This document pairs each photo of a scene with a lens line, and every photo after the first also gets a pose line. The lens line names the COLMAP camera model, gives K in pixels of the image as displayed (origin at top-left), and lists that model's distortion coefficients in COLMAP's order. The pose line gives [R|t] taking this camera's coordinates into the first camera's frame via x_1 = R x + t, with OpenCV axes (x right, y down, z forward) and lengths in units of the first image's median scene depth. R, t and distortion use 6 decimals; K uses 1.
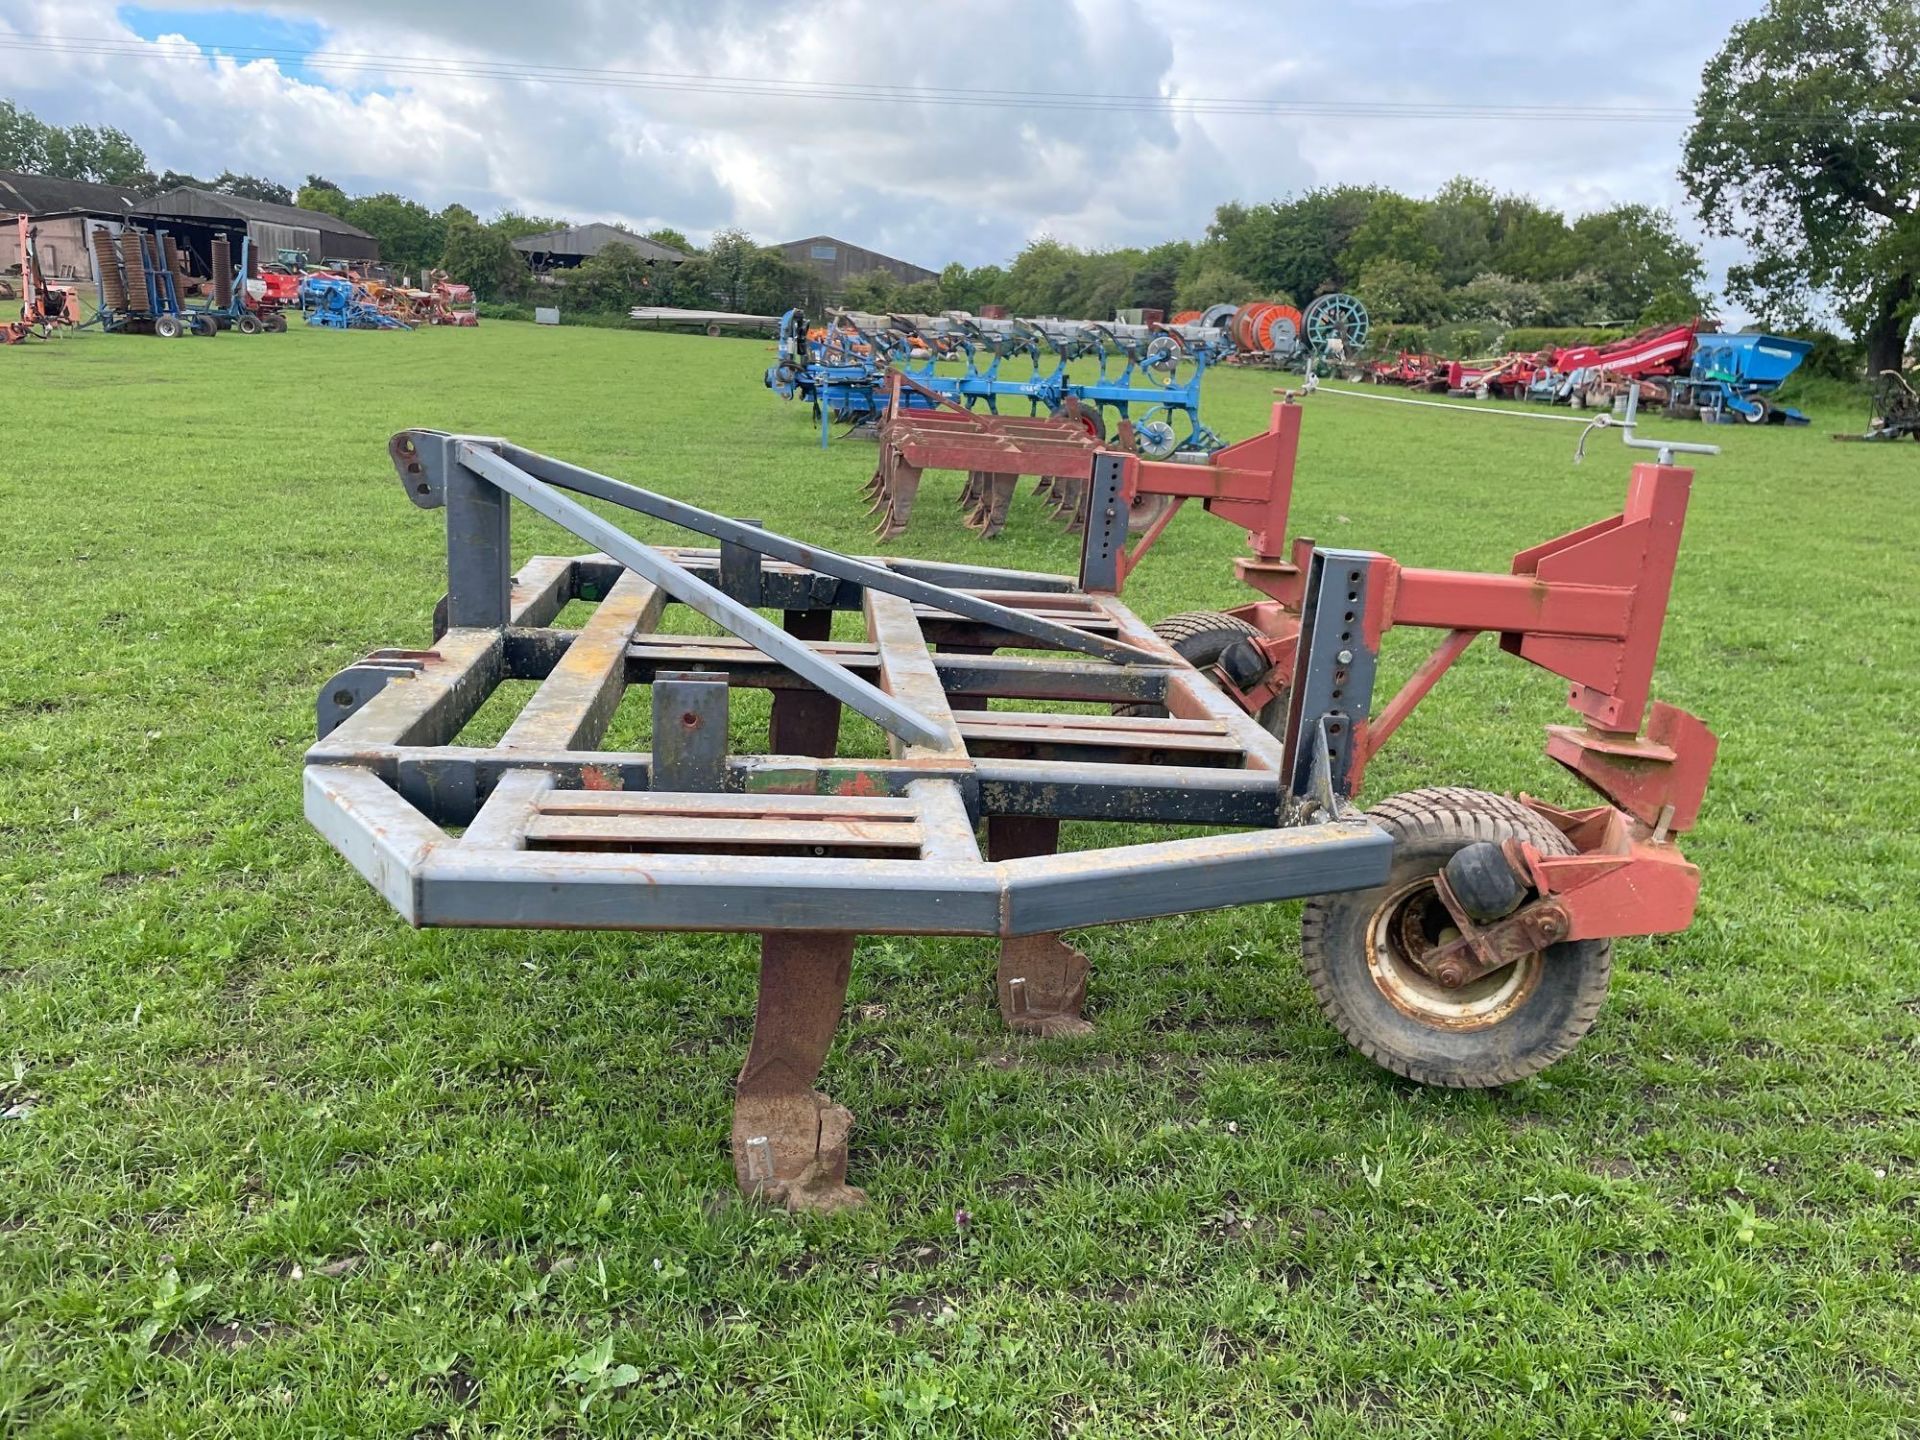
lens RADIAL K [[1443.4, 0, 972.8], [0, 1443.4, 722.4], [0, 0, 1]] dist [0.090348, -0.111249]
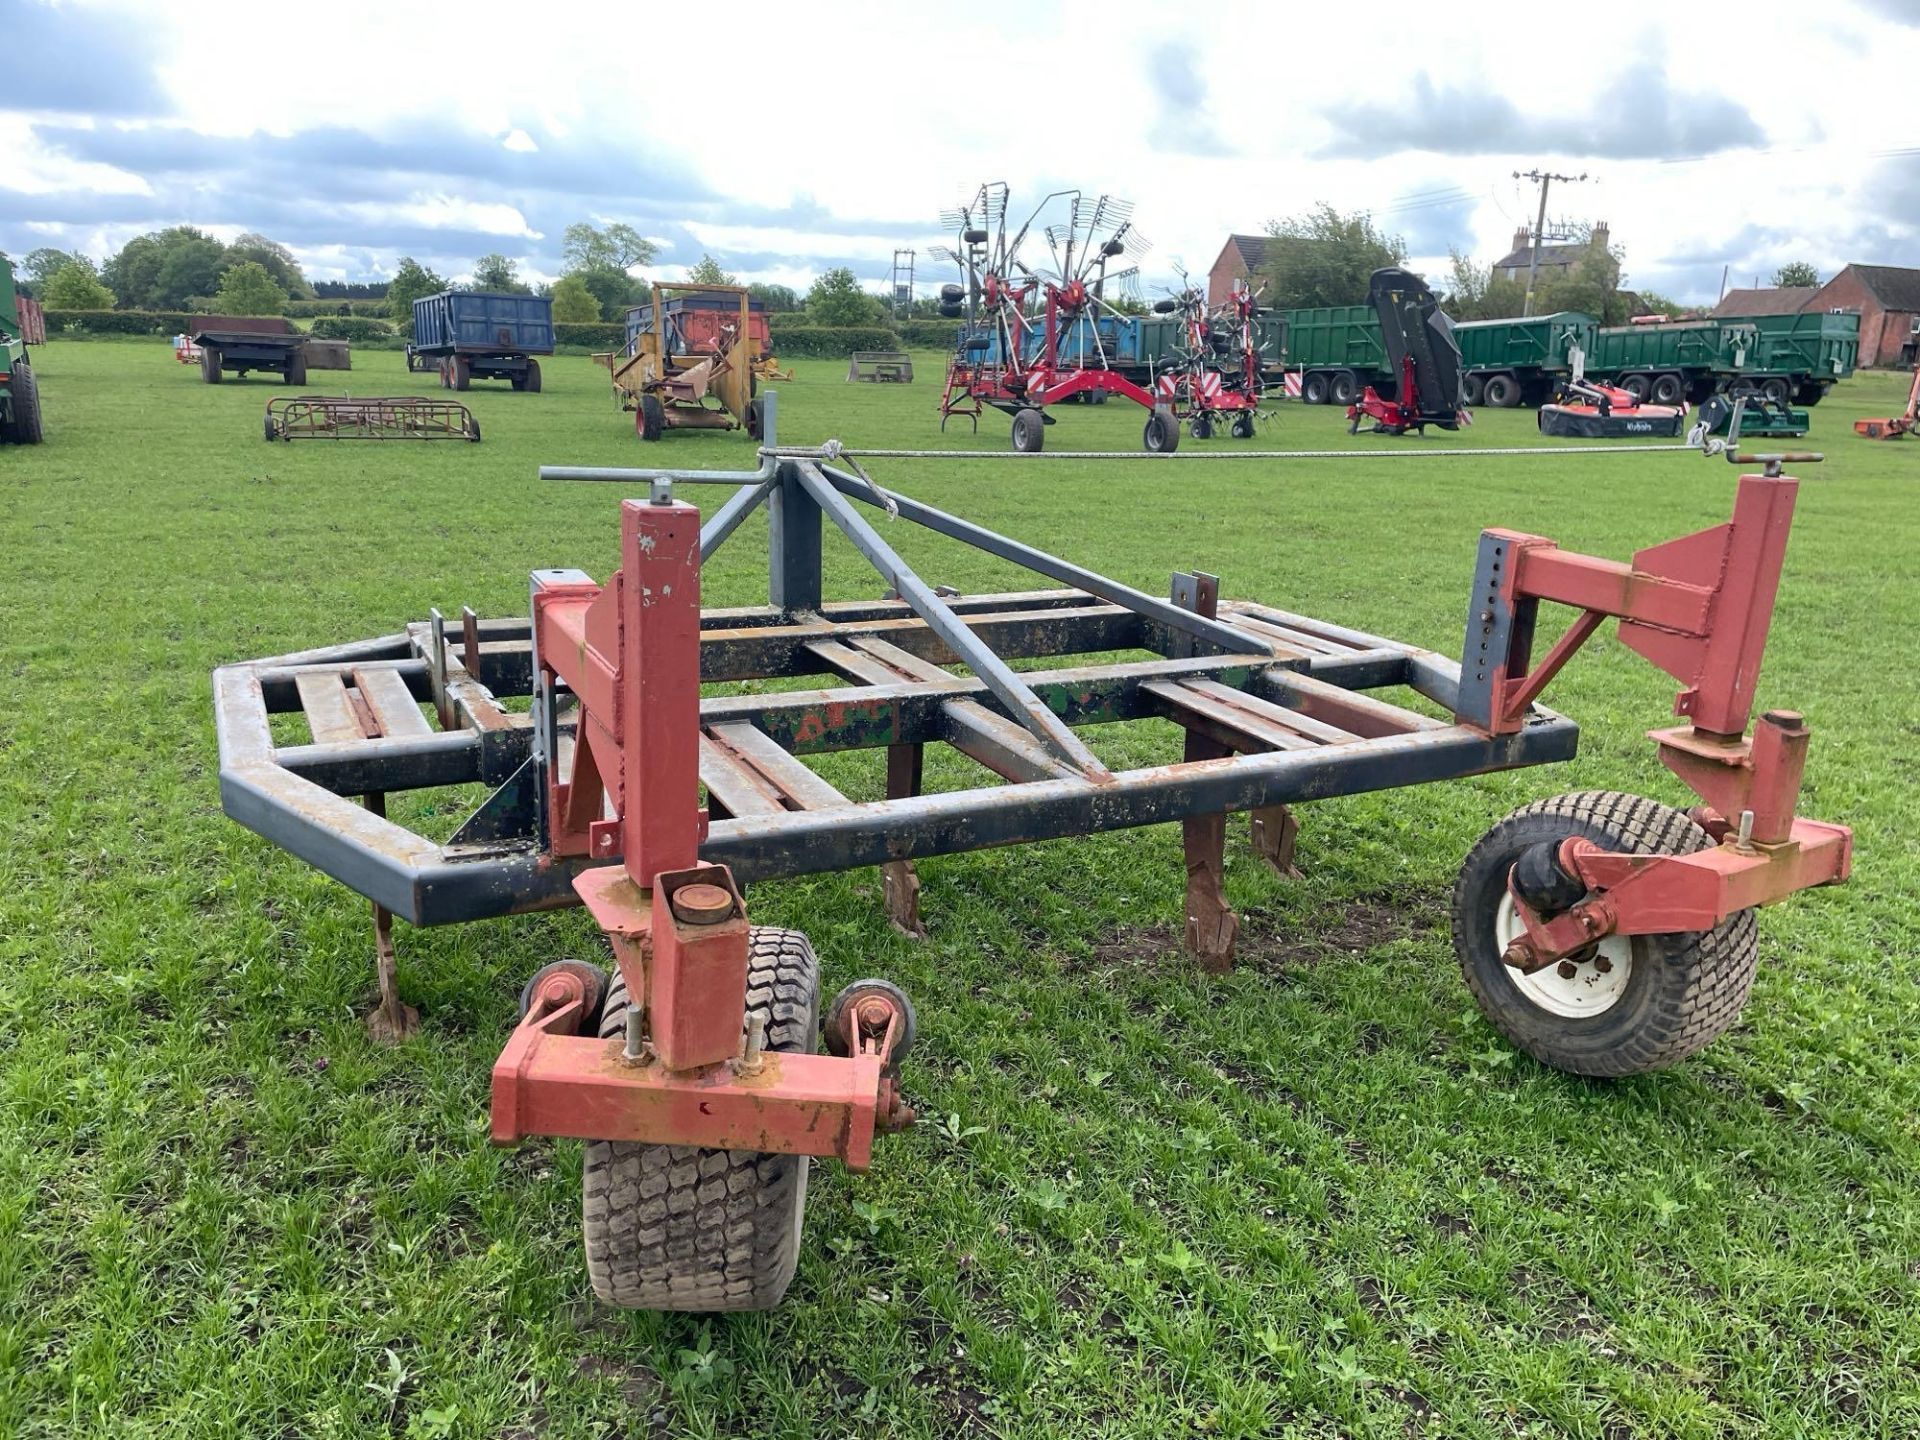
lens RADIAL K [[1443.4, 0, 993.0], [0, 1443.4, 753.9], [0, 0, 1]] dist [0.090348, -0.111249]
pose [[0.365612, 0.212394, -0.906210, 0.069017], [-0.254730, 0.959278, 0.122060, -0.011052], [0.895232, 0.186213, 0.404827, 0.052661]]
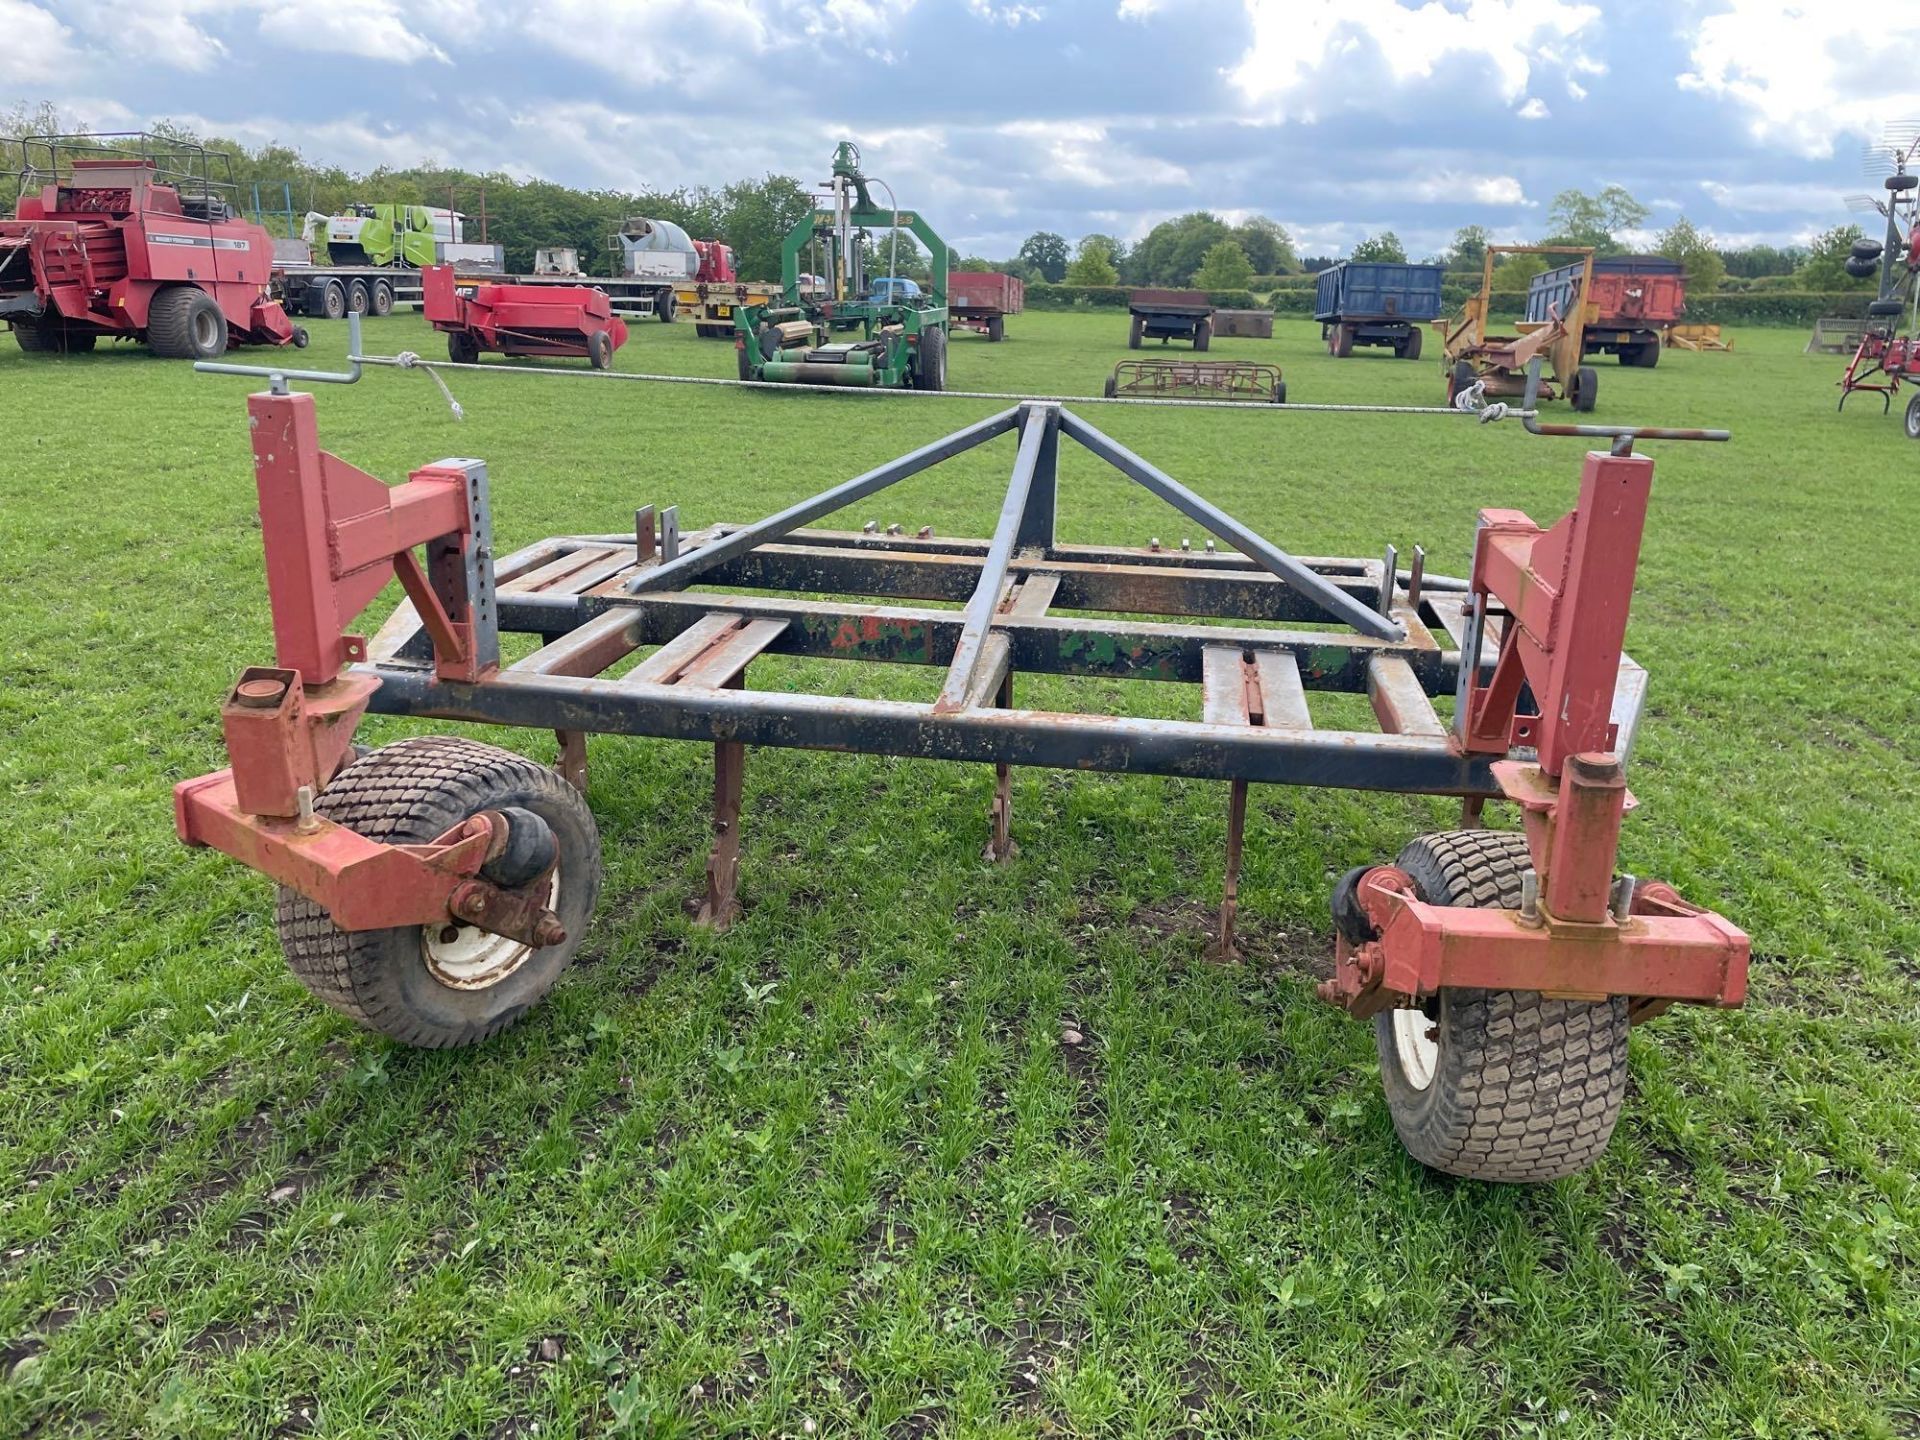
lens RADIAL K [[1443.4, 0, 973.9], [0, 1443.4, 705.5], [0, 0, 1]] dist [0.090348, -0.111249]
pose [[-0.256036, 0.211419, -0.943264, 0.075096], [-0.294802, 0.912229, 0.284483, -0.022948], [0.920618, 0.350914, -0.171236, 0.096365]]
